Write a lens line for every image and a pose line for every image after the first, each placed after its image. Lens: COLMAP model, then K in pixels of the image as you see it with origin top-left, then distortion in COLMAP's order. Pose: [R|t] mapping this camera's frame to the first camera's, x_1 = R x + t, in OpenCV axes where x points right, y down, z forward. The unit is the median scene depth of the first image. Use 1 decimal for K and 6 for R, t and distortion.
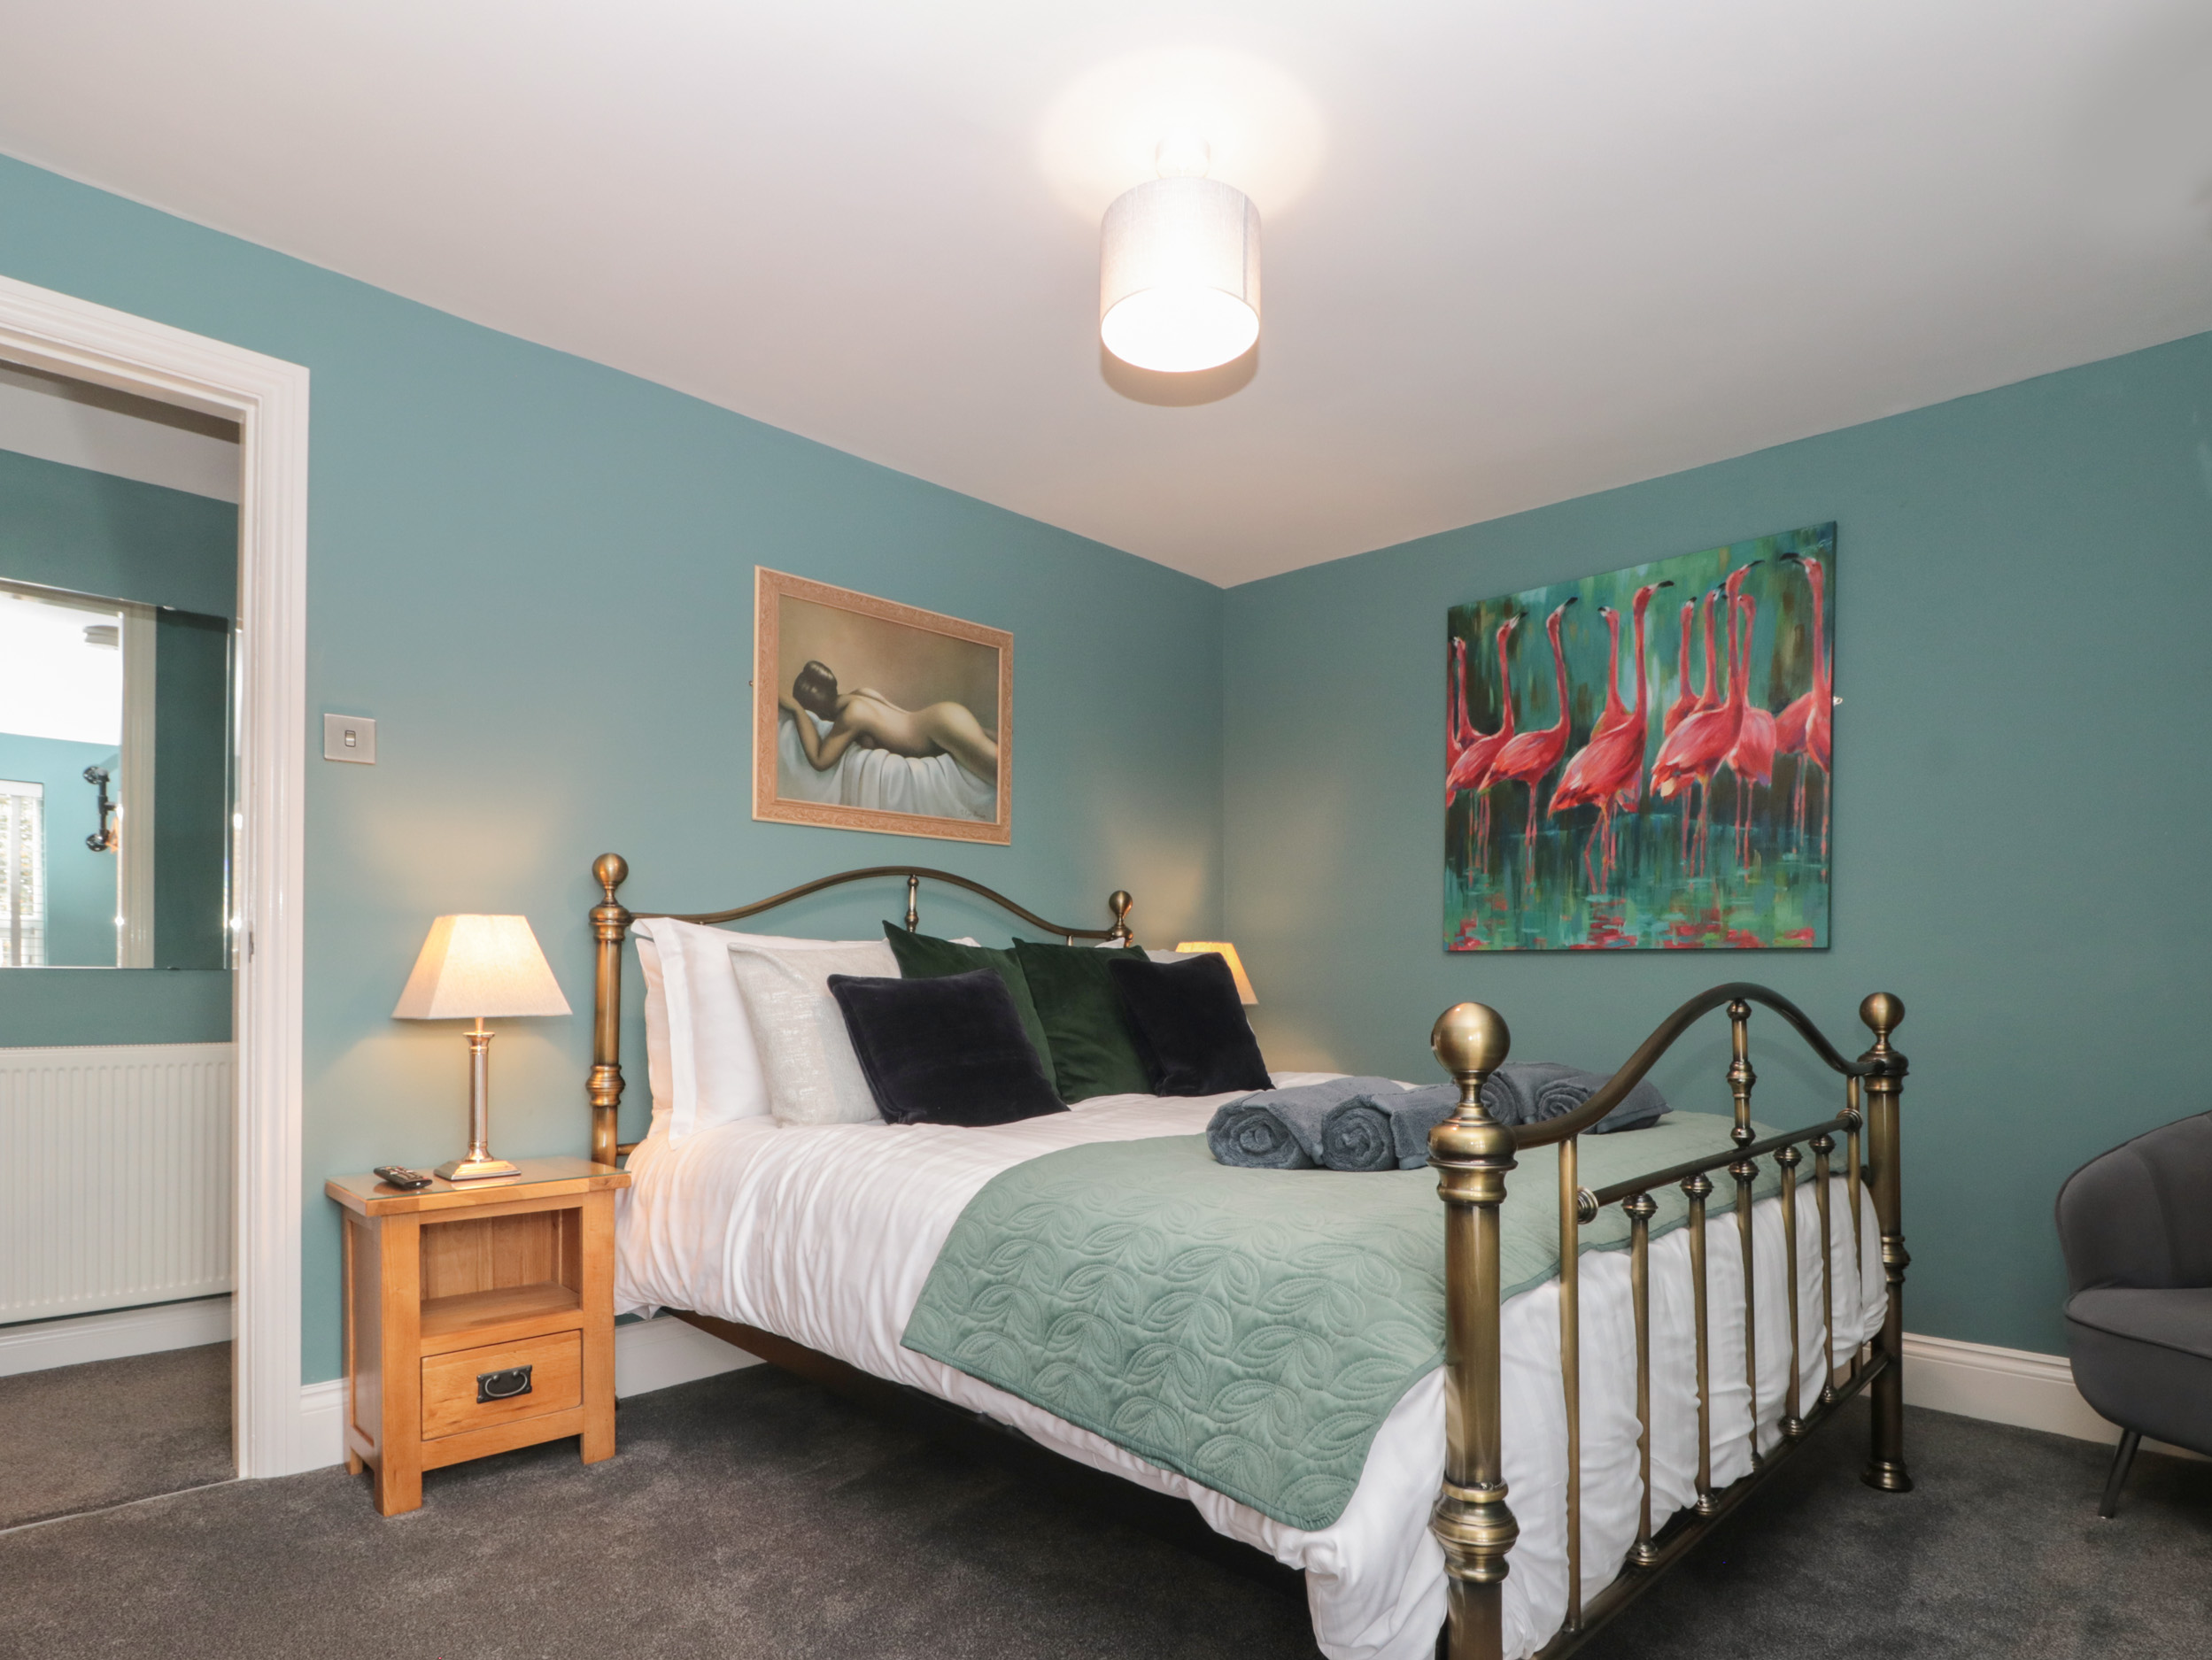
lens RADIAL K [[1141.5, 0, 1191.3], [0, 1141.5, 981.2], [0, 0, 1]] dist [0.000509, -0.025065]
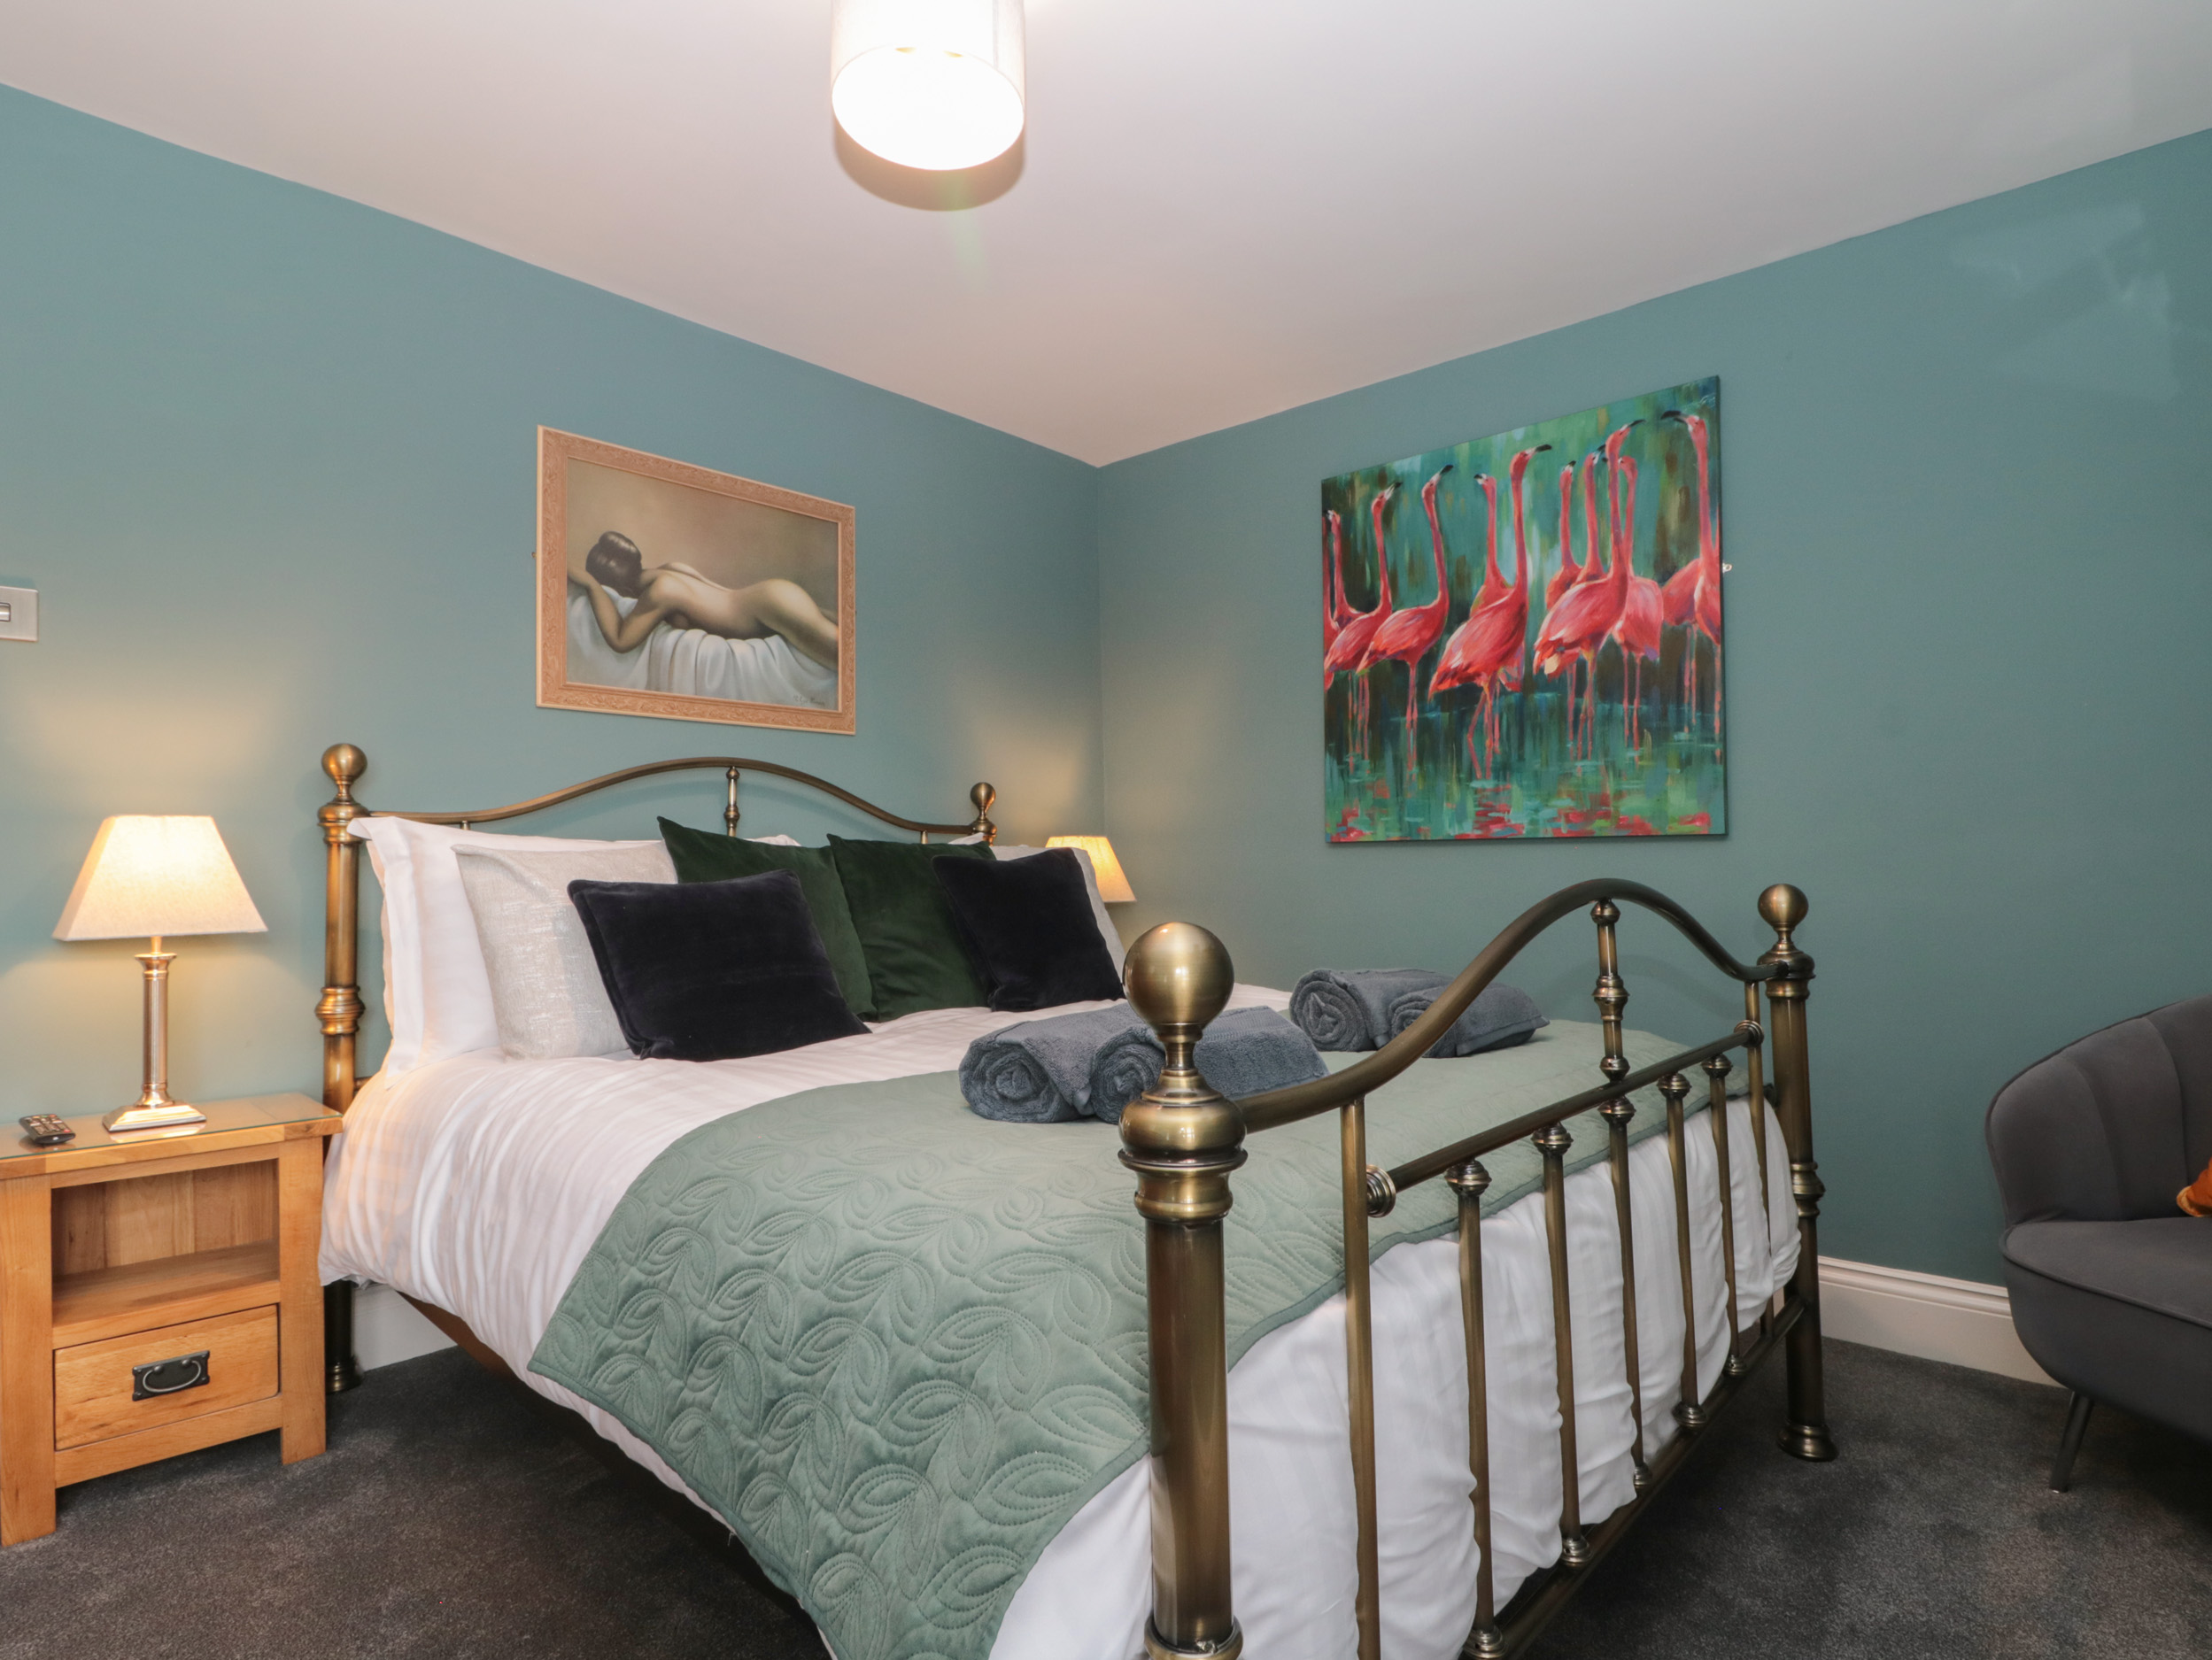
lens RADIAL K [[1202.1, 0, 1106.0], [0, 1202.1, 830.0], [0, 0, 1]] dist [-0.002946, -0.019428]
pose [[0.999500, -0.012462, 0.029051, 0.061807], [0.013591, 0.999147, -0.038986, -0.003162], [-0.028541, 0.039361, 0.998817, 0.093104]]
